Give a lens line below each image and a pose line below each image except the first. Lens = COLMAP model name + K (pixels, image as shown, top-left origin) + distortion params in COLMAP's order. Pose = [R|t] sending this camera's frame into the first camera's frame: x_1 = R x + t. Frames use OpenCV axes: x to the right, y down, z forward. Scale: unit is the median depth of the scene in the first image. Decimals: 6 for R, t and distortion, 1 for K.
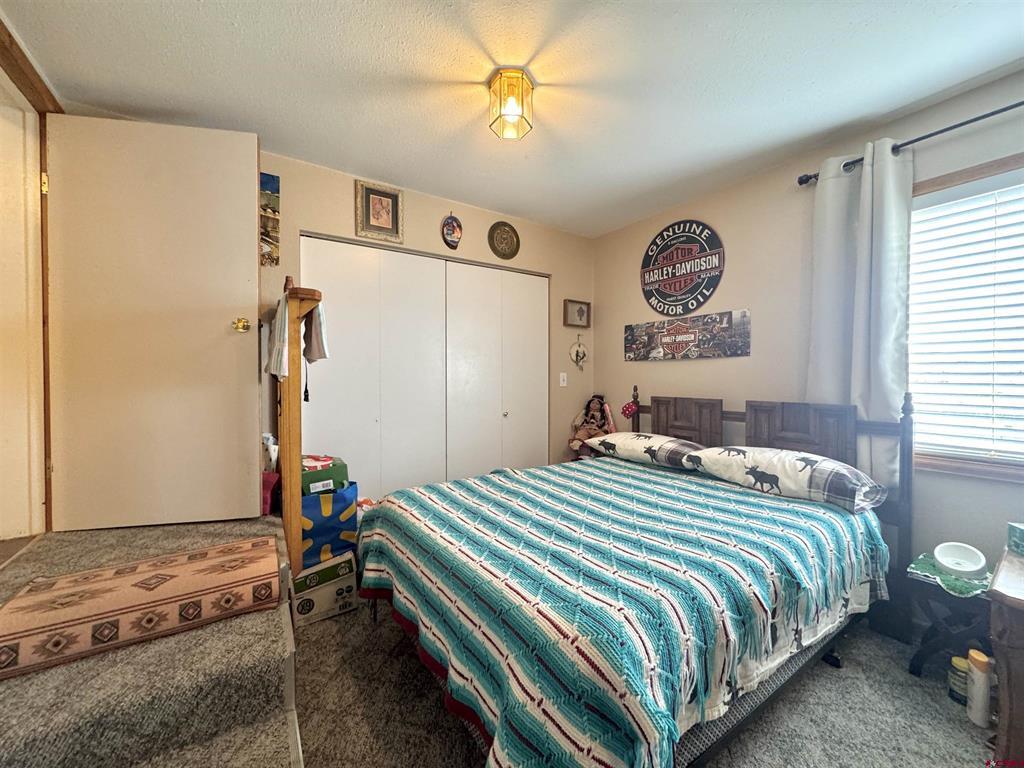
lens RADIAL K [[406.3, 0, 512.4], [0, 406.3, 379.8], [0, 0, 1]] dist [-0.002593, -0.000265]
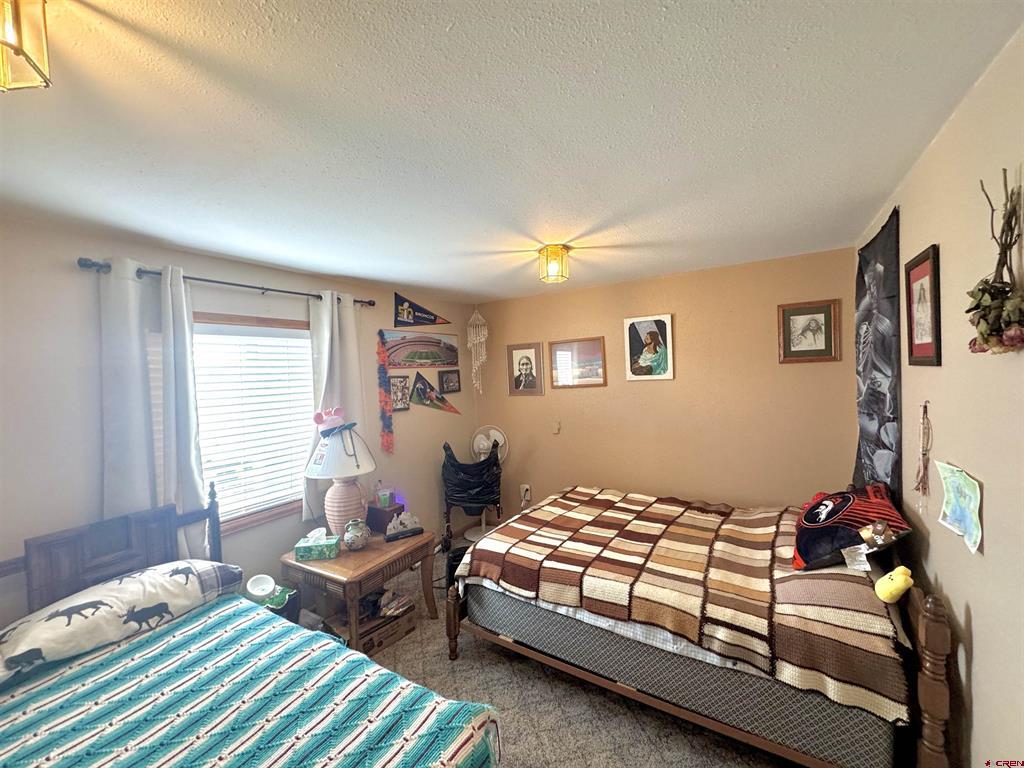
lens RADIAL K [[406.3, 0, 512.4], [0, 406.3, 379.8], [0, 0, 1]] dist [-0.002593, -0.000265]
pose [[-0.412473, -0.013103, 0.910876, -0.513613], [0.045030, 0.998381, 0.034753, -0.267093], [-0.909856, 0.055352, -0.411215, 0.616142]]
